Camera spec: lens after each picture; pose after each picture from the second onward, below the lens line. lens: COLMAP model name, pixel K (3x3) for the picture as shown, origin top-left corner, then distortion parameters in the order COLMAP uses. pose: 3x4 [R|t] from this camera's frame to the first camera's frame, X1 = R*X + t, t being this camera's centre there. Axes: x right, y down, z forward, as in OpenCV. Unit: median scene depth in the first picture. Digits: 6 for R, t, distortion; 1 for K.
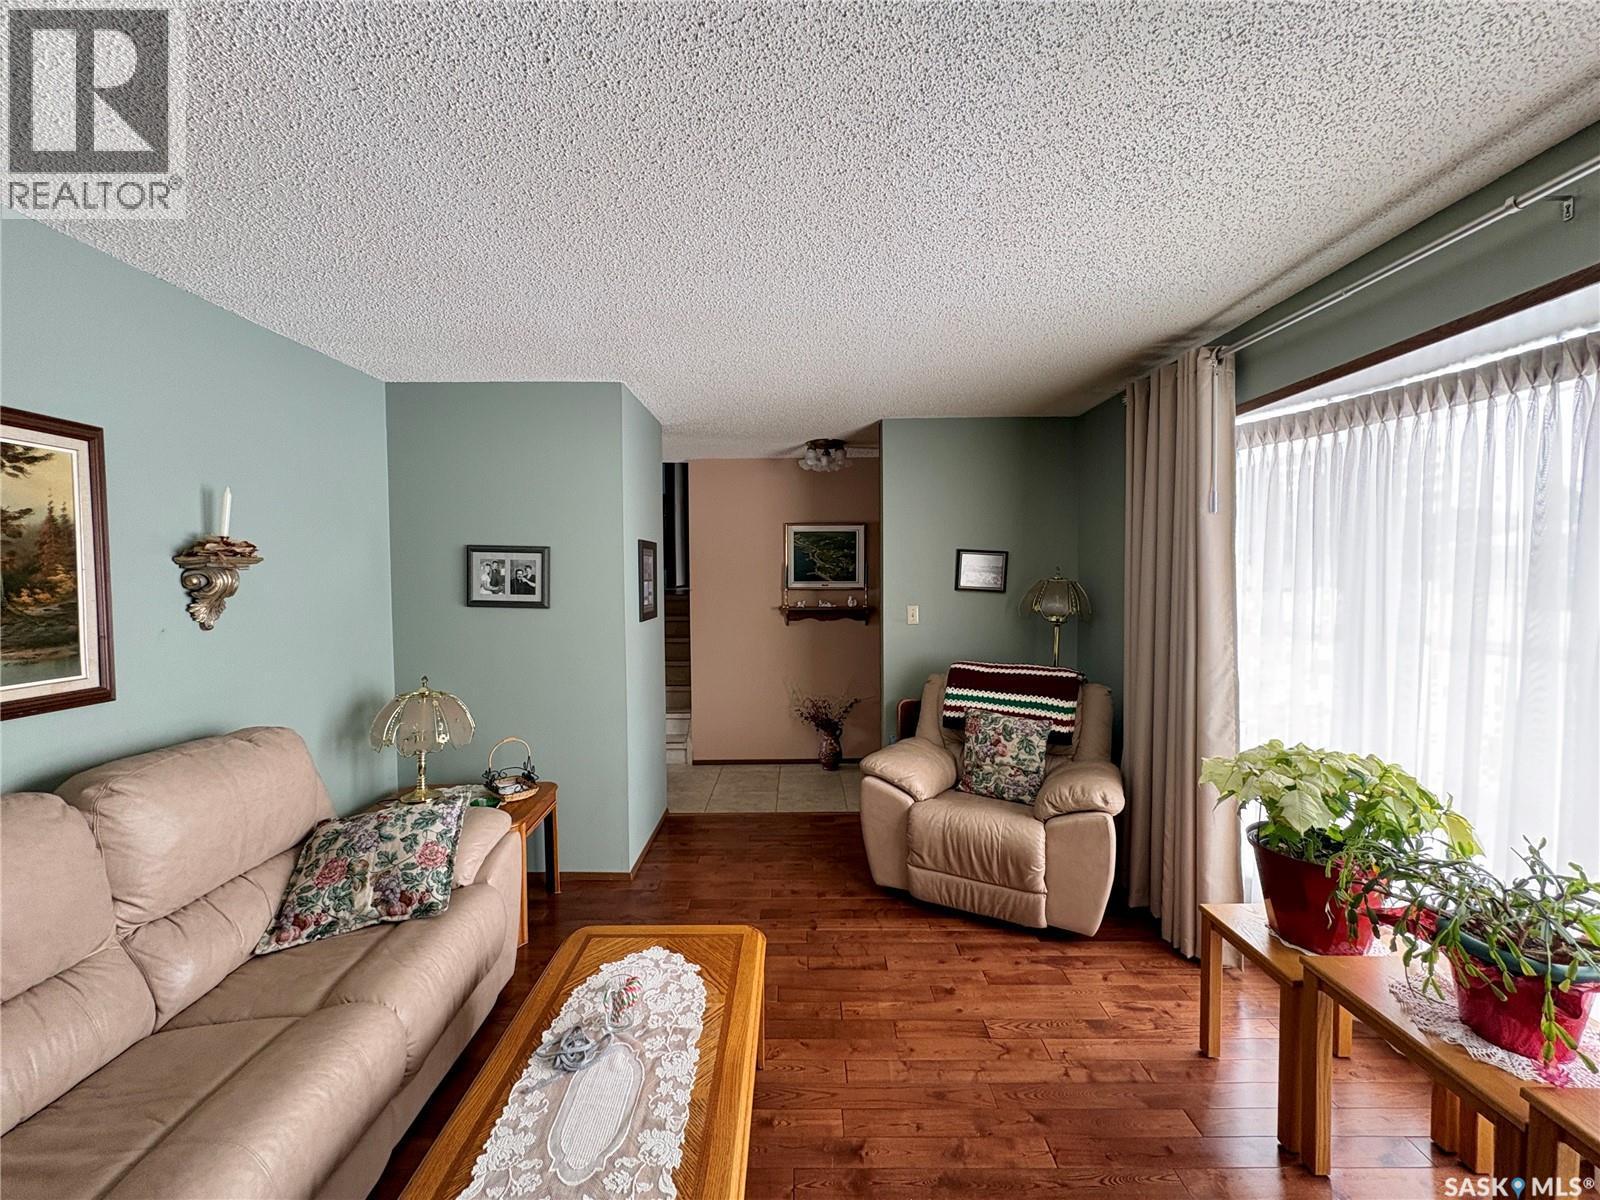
lens RADIAL K [[636.1, 0, 799.2], [0, 636.1, 598.2], [0, 0, 1]] dist [0.001411, 0.000054]
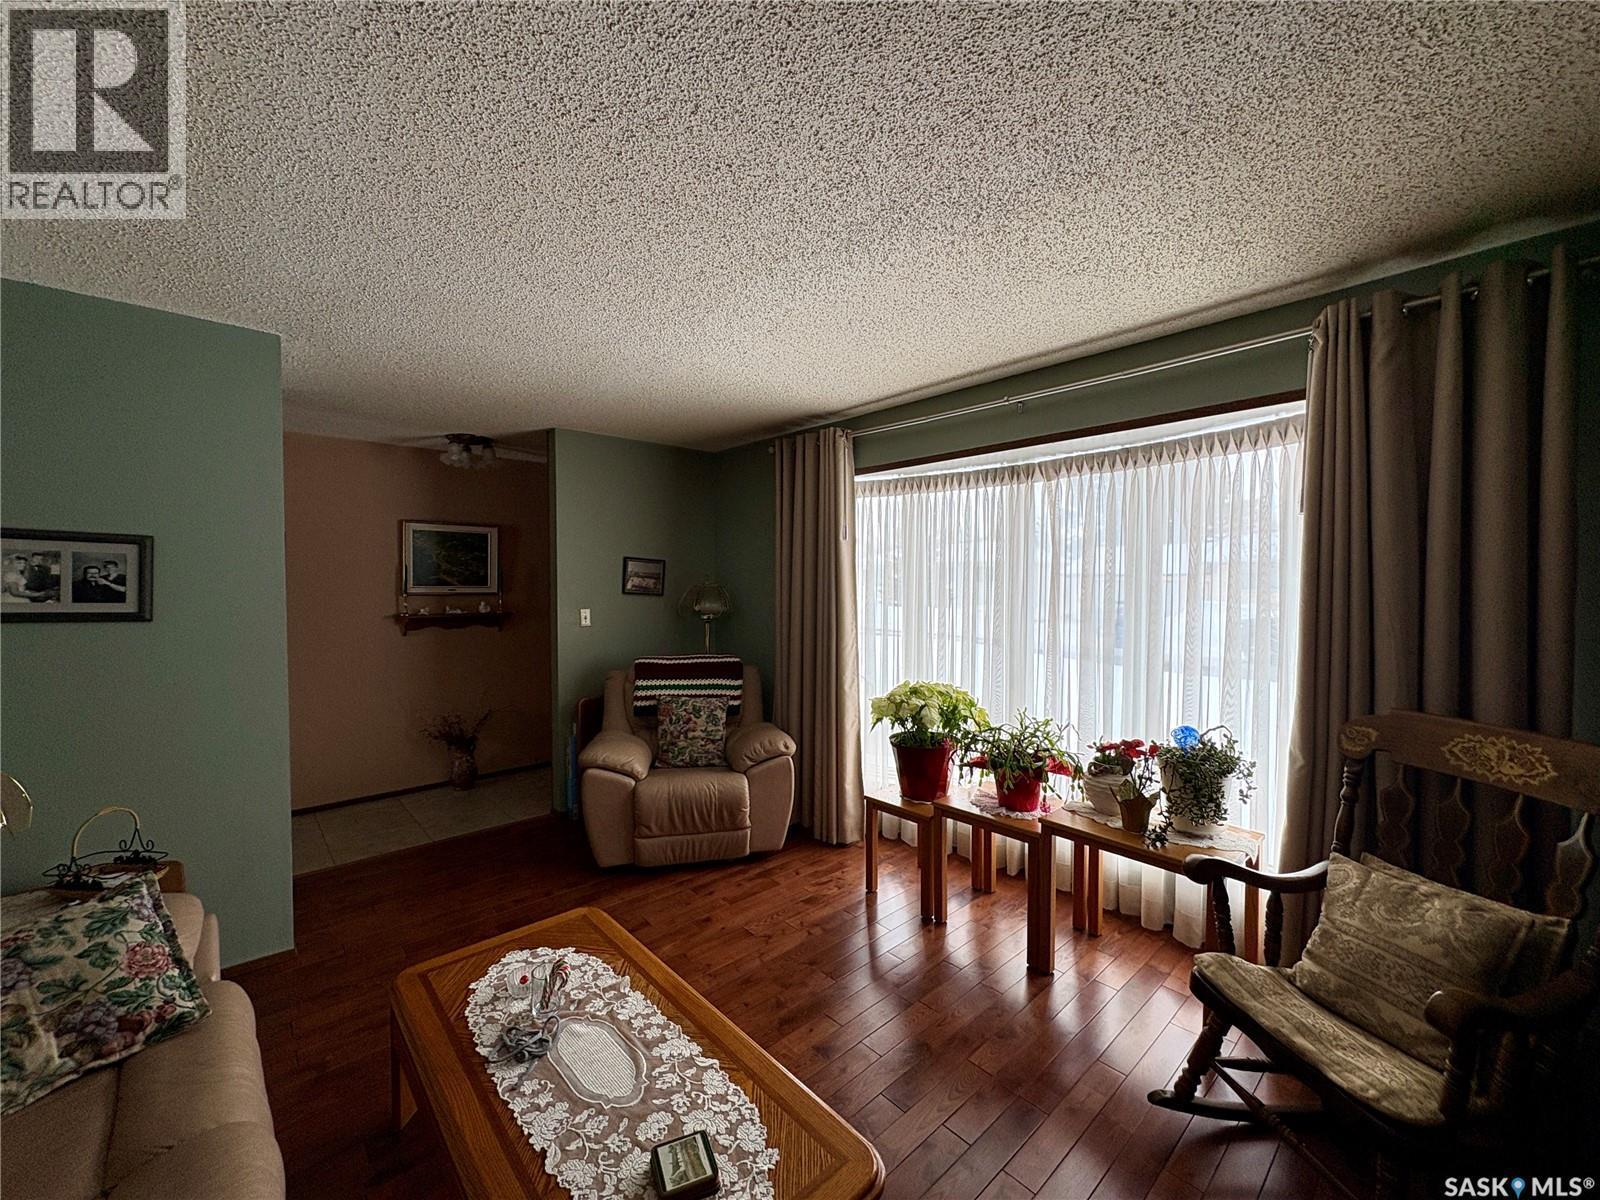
lens RADIAL K [[636.1, 0, 798.8], [0, 636.1, 596.3], [0, 0, 1]] dist [0.001411, 0.000054]
pose [[0.743502, -0.008974, 0.668673, -0.383571], [0.017778, 0.999822, -0.006349, 0.005751], [-0.668497, 0.016608, 0.743529, -0.031468]]
